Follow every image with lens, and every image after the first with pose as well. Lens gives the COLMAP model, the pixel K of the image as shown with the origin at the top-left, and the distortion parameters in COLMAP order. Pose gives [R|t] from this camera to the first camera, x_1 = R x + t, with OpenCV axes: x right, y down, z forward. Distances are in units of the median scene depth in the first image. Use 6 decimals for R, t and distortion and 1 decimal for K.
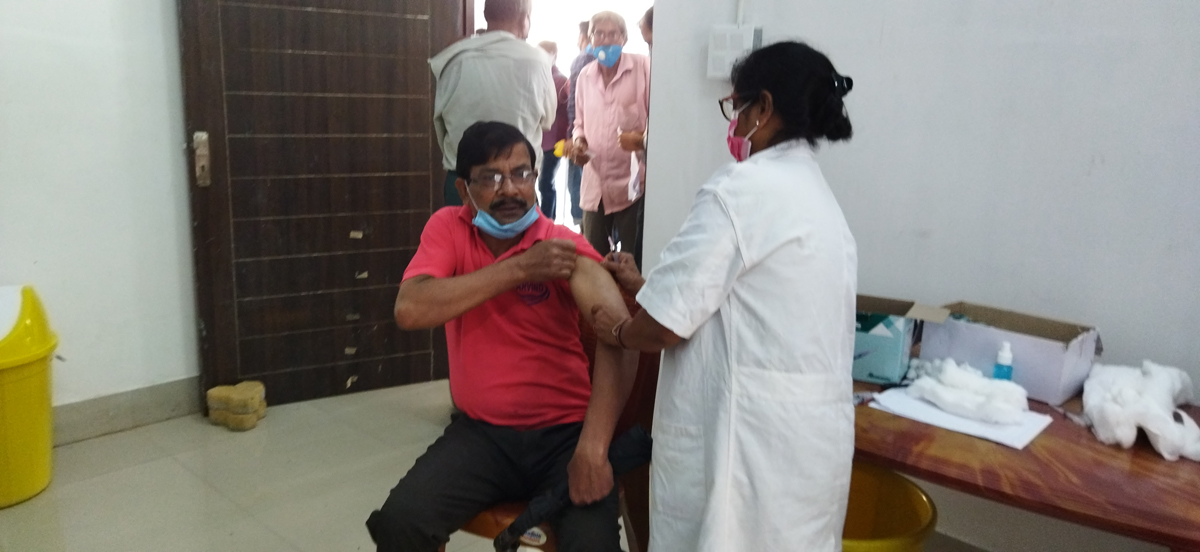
lens RADIAL K [[892.1, 0, 588.2], [0, 892.1, 275.2], [0, 0, 1]] dist [0.041727, -0.008567]
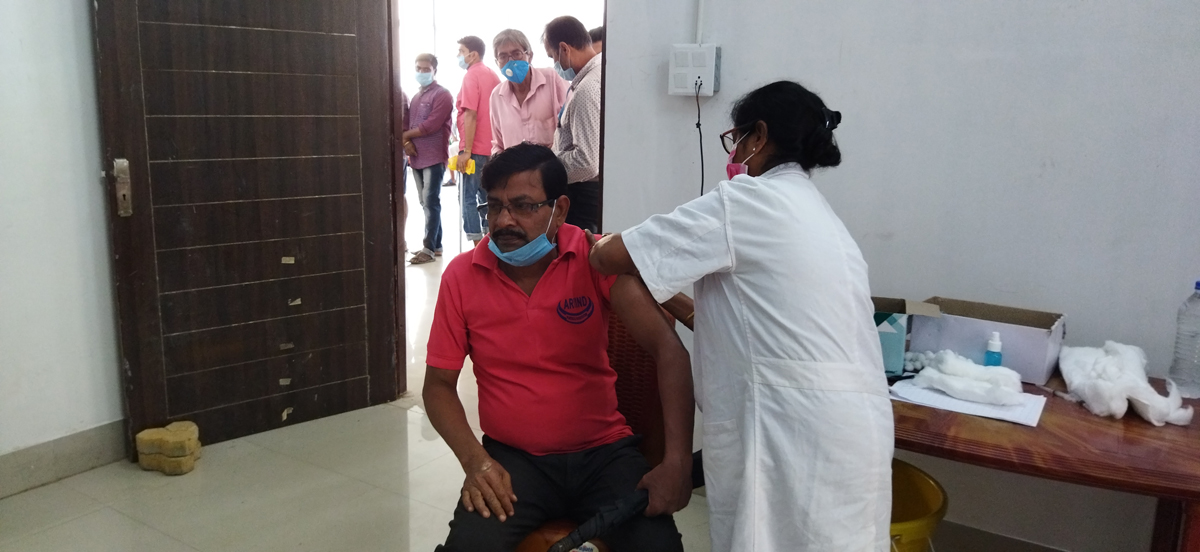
lens RADIAL K [[887.4, 0, 588.4], [0, 887.4, 279.4], [0, 0, 1]] dist [0.069029, -0.085125]
pose [[0.984698, -0.048908, 0.167269, -0.194994], [0.050249, 0.998730, -0.003792, -0.009934], [-0.166871, 0.012139, 0.985904, -0.000954]]
